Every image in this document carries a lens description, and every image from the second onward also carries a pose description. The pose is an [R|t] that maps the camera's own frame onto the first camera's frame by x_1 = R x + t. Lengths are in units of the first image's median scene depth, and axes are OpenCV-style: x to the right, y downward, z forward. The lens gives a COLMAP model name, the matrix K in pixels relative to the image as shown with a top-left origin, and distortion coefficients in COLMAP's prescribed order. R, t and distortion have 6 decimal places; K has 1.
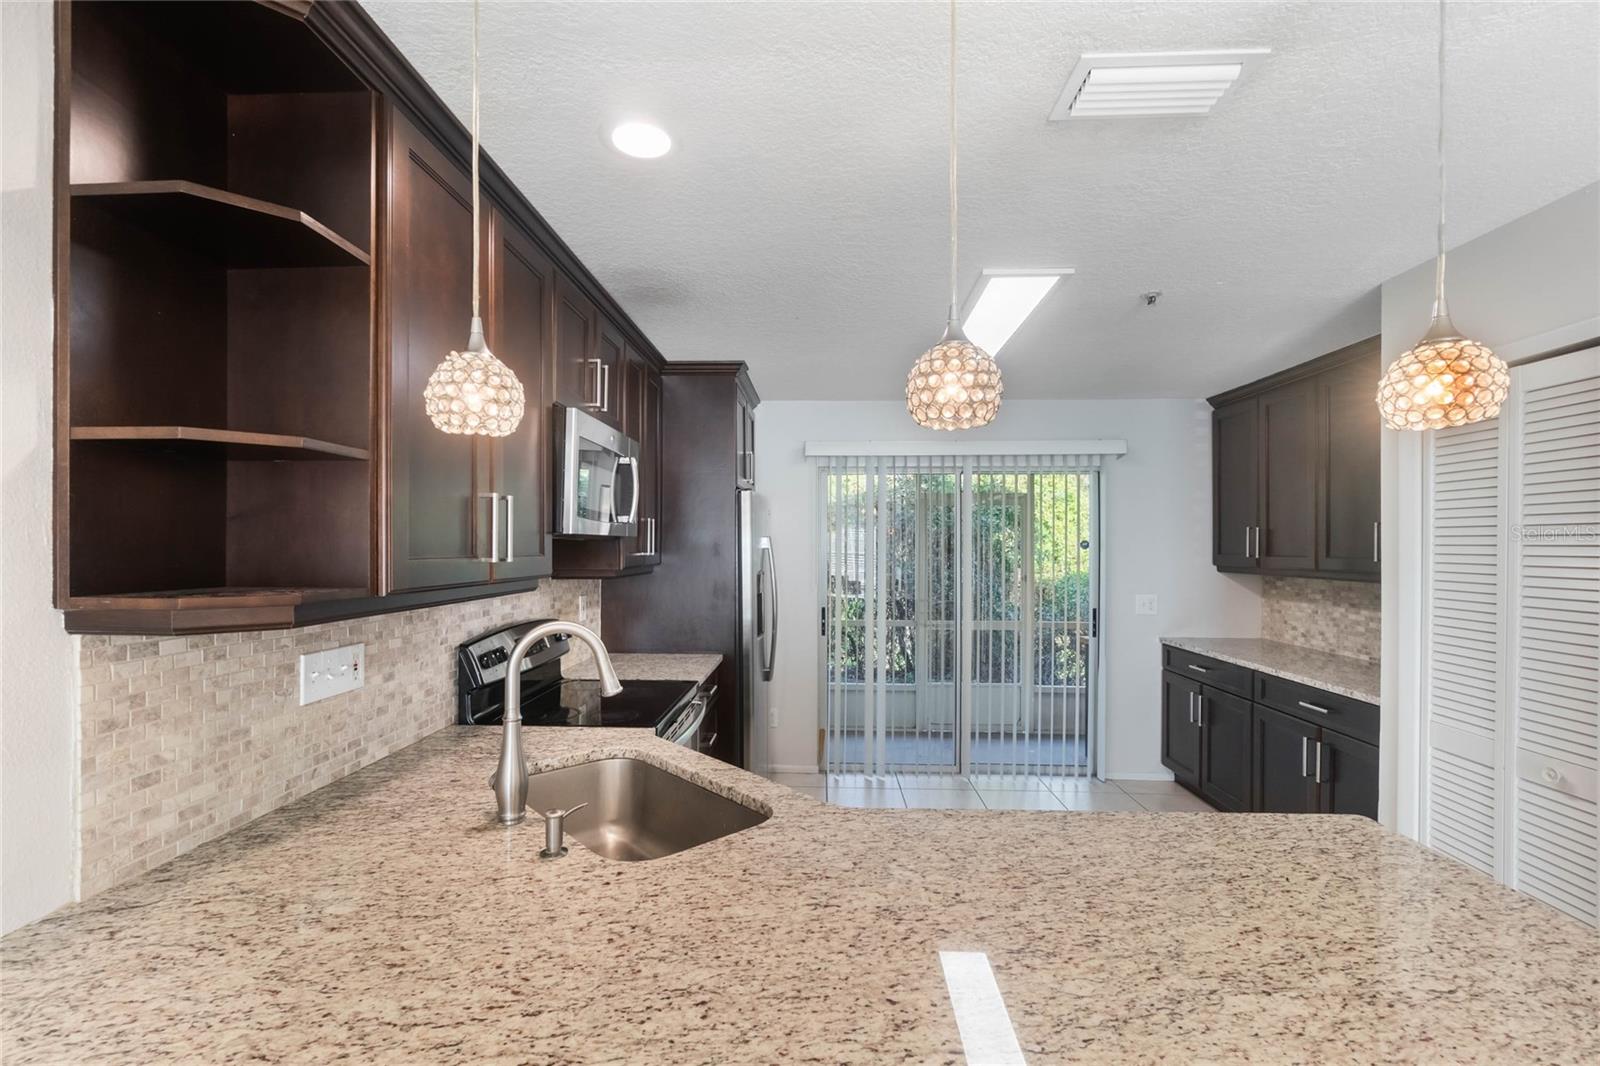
lens RADIAL K [[710.7, 0, 795.4], [0, 710.7, 543.7], [0, 0, 1]] dist [-0.002836, -0.000746]
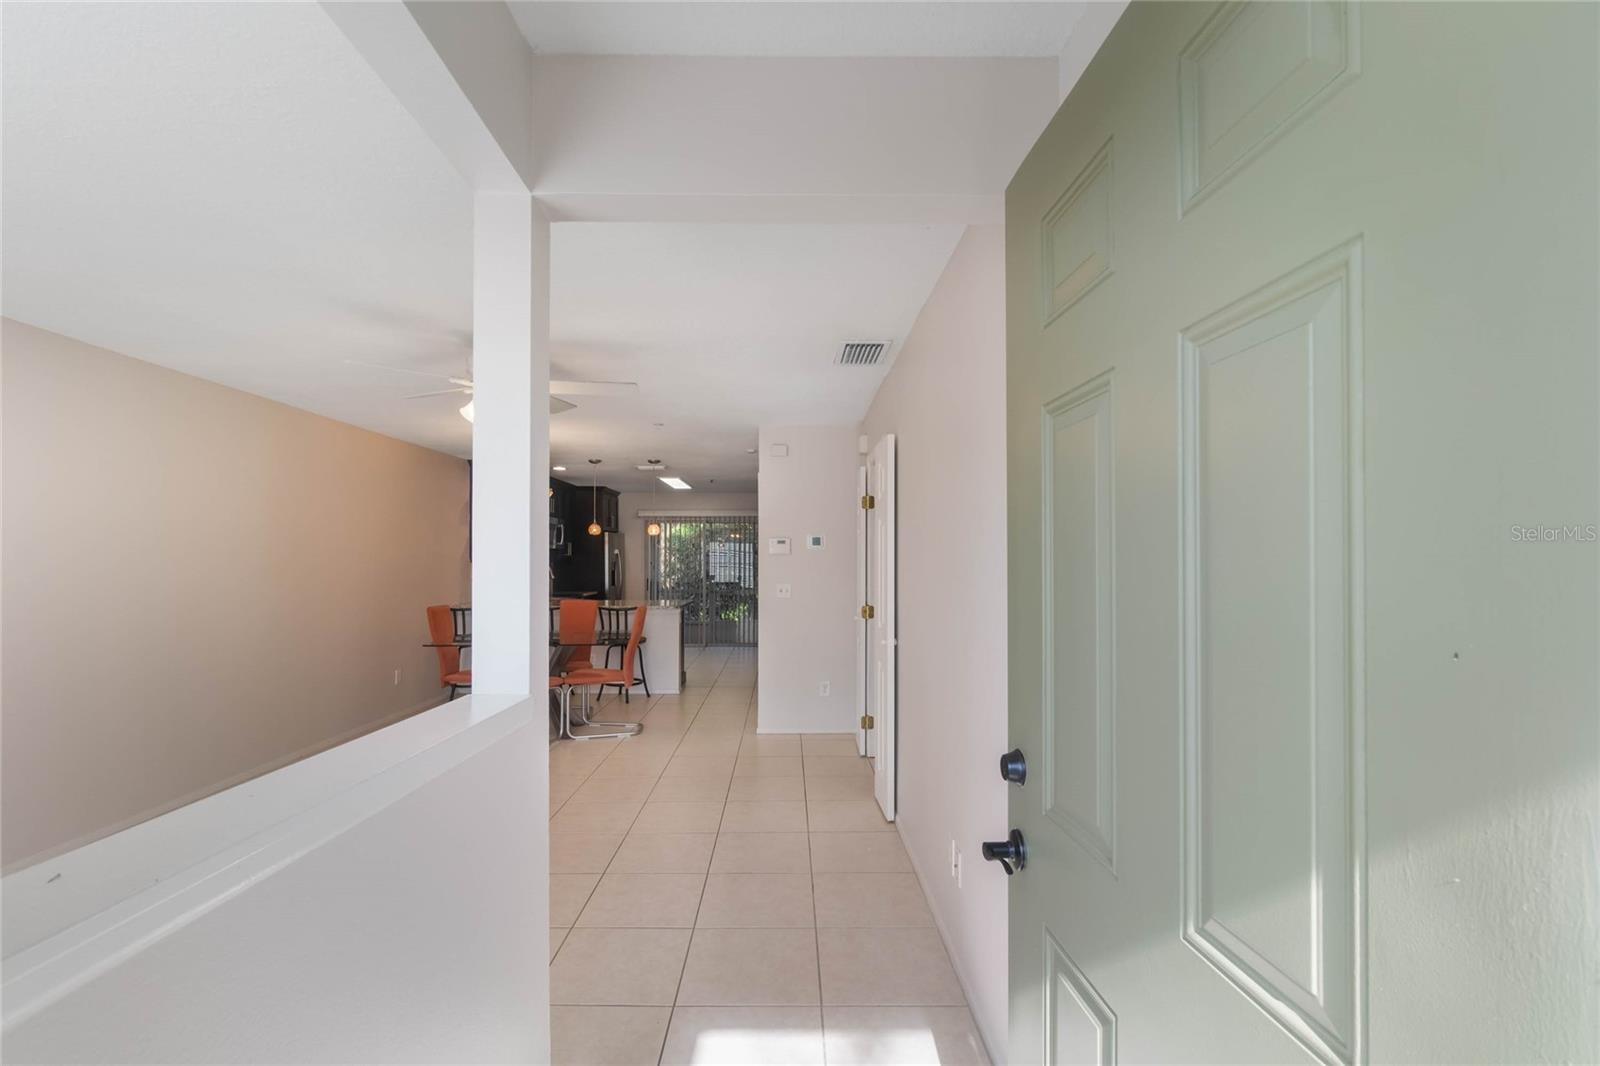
lens RADIAL K [[692.2, 0, 792.4], [0, 692.2, 548.5], [0, 0, 1]] dist [-0.019481, -0.000227]
pose [[0.998427, -0.001674, 0.056034, 0.896503], [0.002493, 0.999891, -0.014554, 0.052775], [-0.056003, 0.014670, 0.998323, -3.071007]]
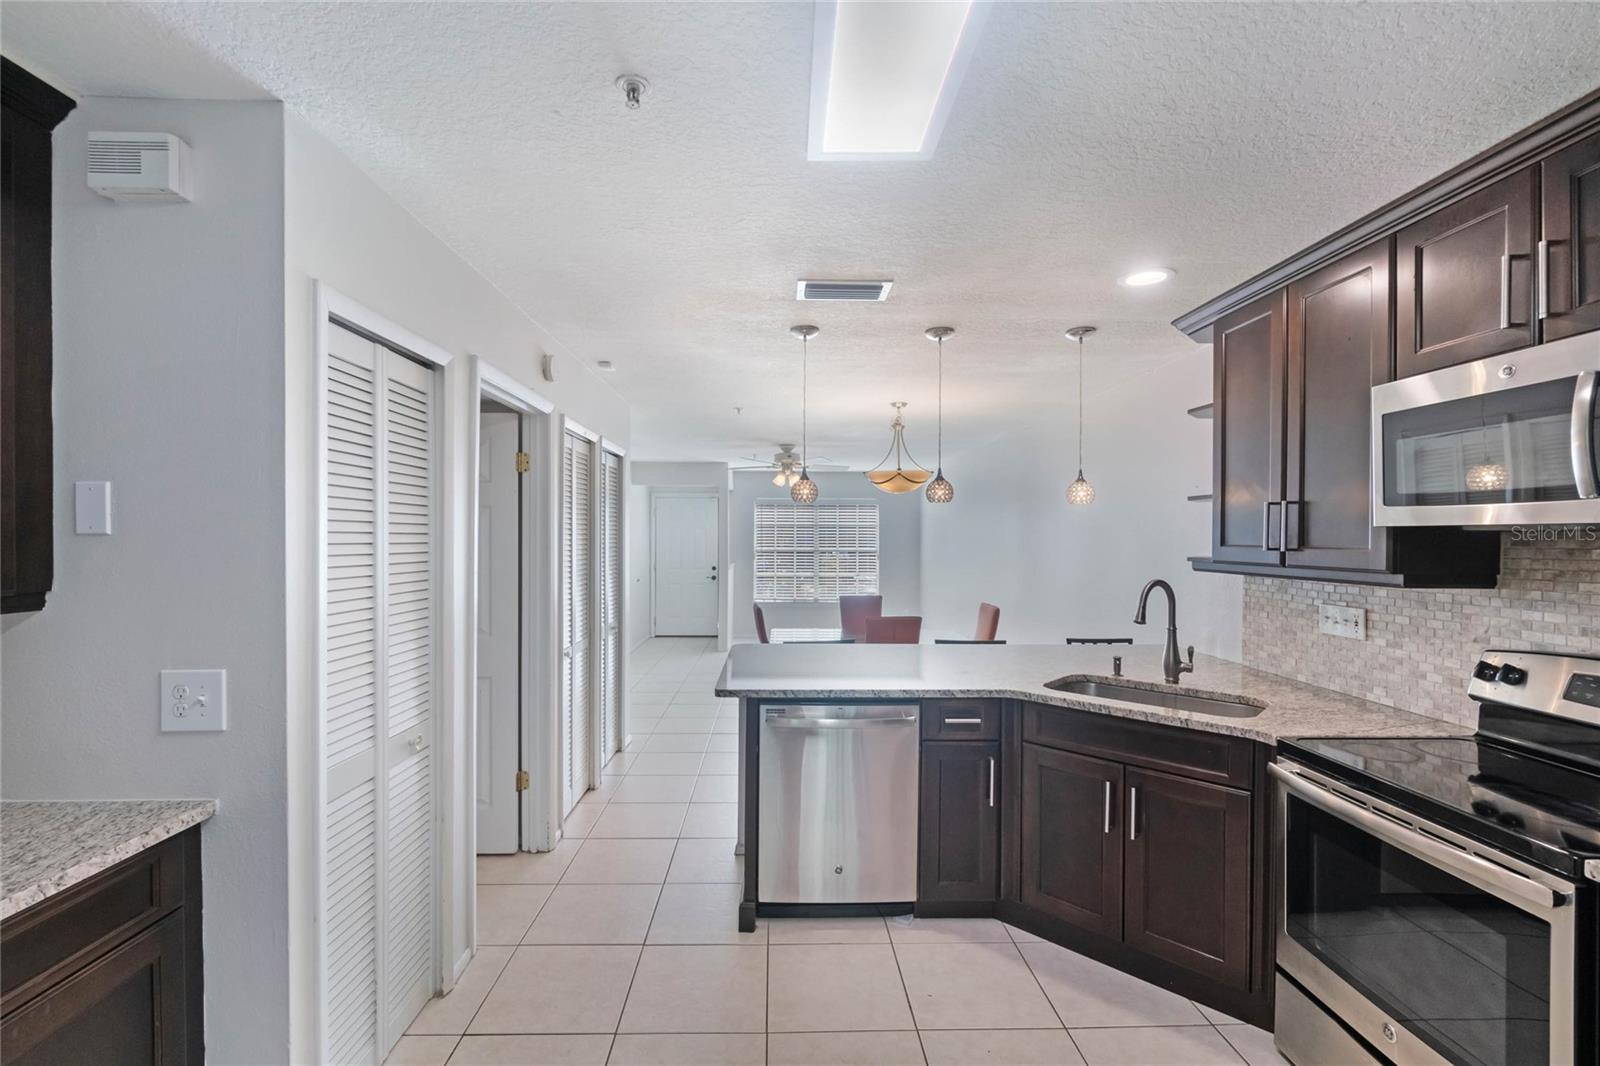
lens RADIAL K [[722.7, 0, 801.9], [0, 722.7, 547.2], [0, 0, 1]] dist [0.000711, -0.000482]
pose [[-0.997318, -0.006428, -0.072910, 0.509572], [-0.007392, 0.999889, 0.012958, 0.007258], [0.072819, 0.013462, -0.997254, 1.997355]]
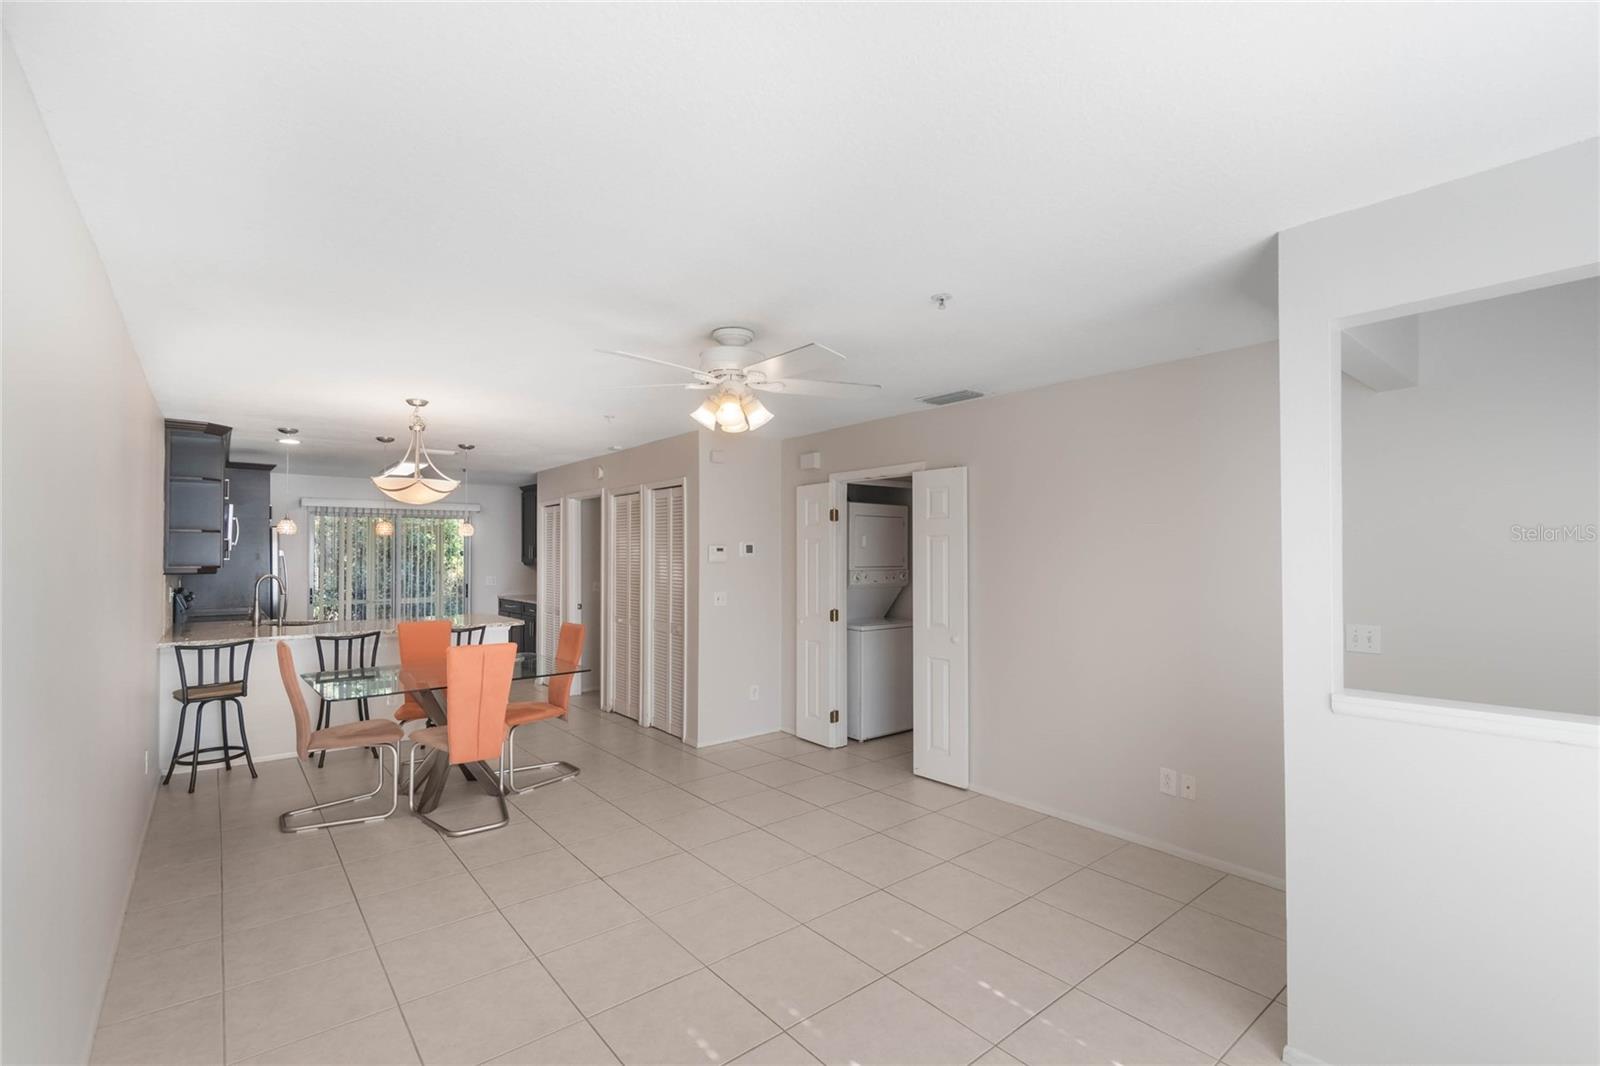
lens RADIAL K [[698.3, 0, 779.8], [0, 698.3, 536.8], [0, 0, 1]] dist [-0.000537, -0.000114]
pose [[0.753281, 0.010964, 0.657607, -0.527897], [0.003623, 0.999777, -0.020819, -0.001880], [-0.657688, 0.018065, 0.753073, -2.579684]]
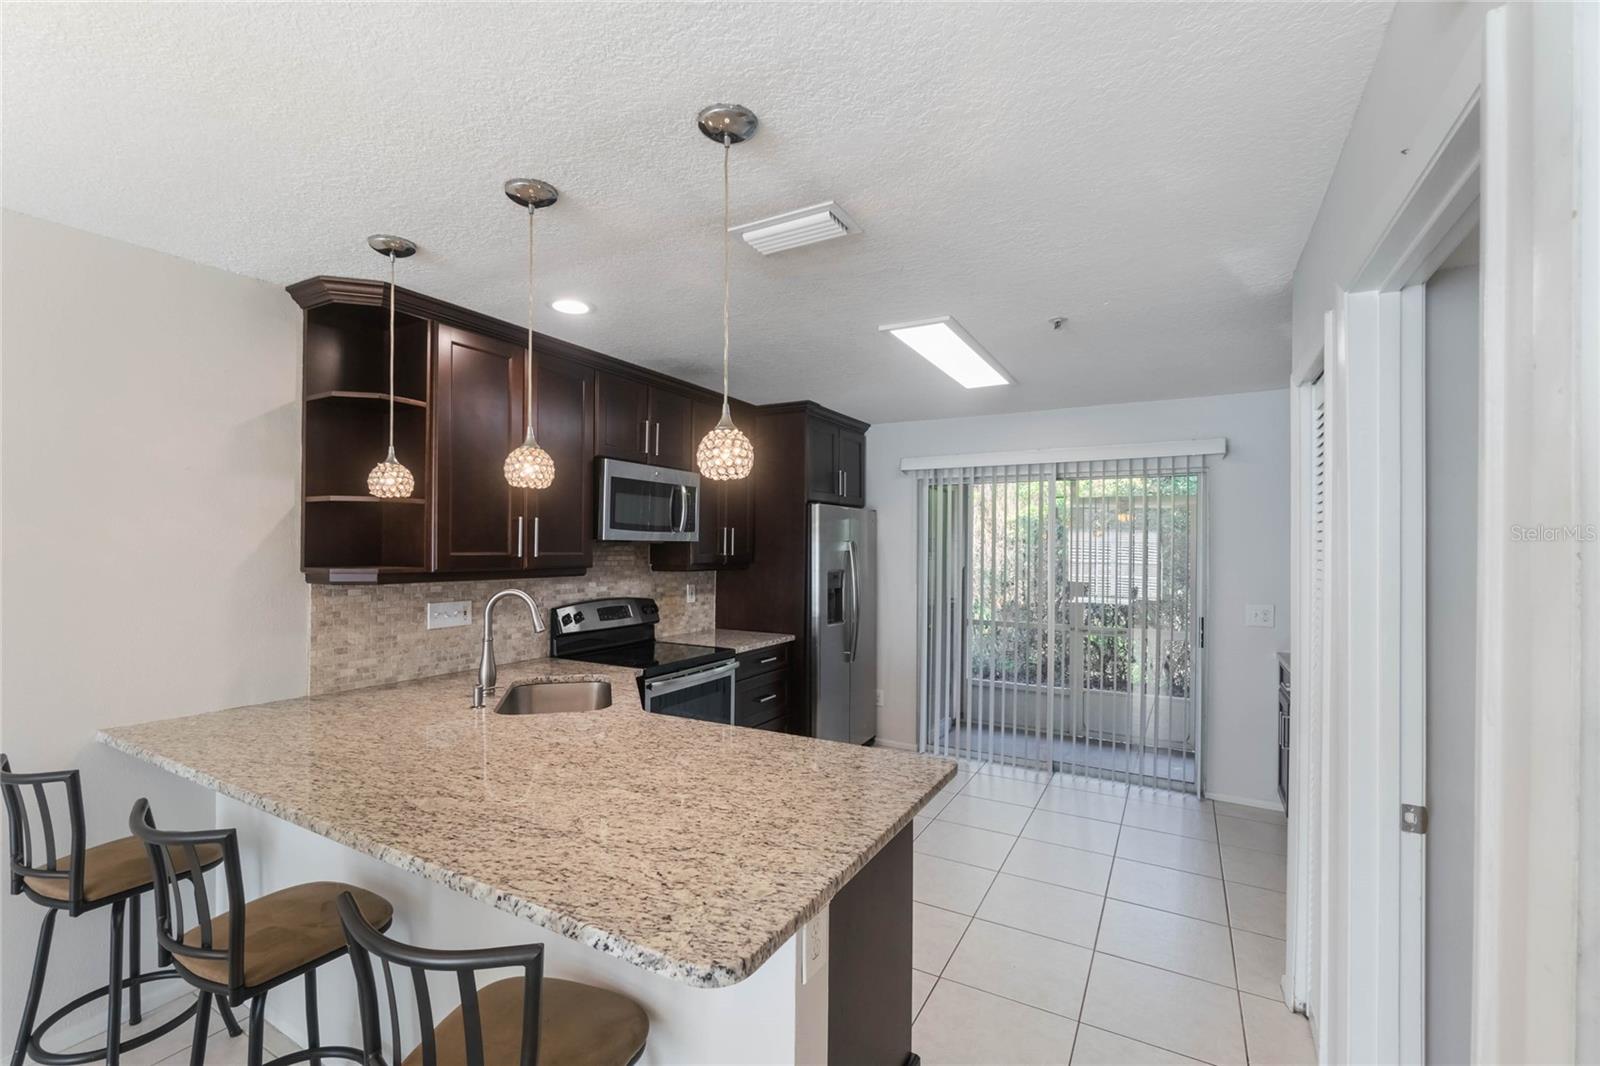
lens RADIAL K [[698.3, 0, 779.8], [0, 698.3, 536.8], [0, 0, 1]] dist [-0.000537, -0.000114]
pose [[0.885651, -0.004547, -0.464328, 0.788863], [-0.002227, 0.999899, -0.014041, 0.000403], [0.464345, 0.013469, 0.885552, -0.186438]]
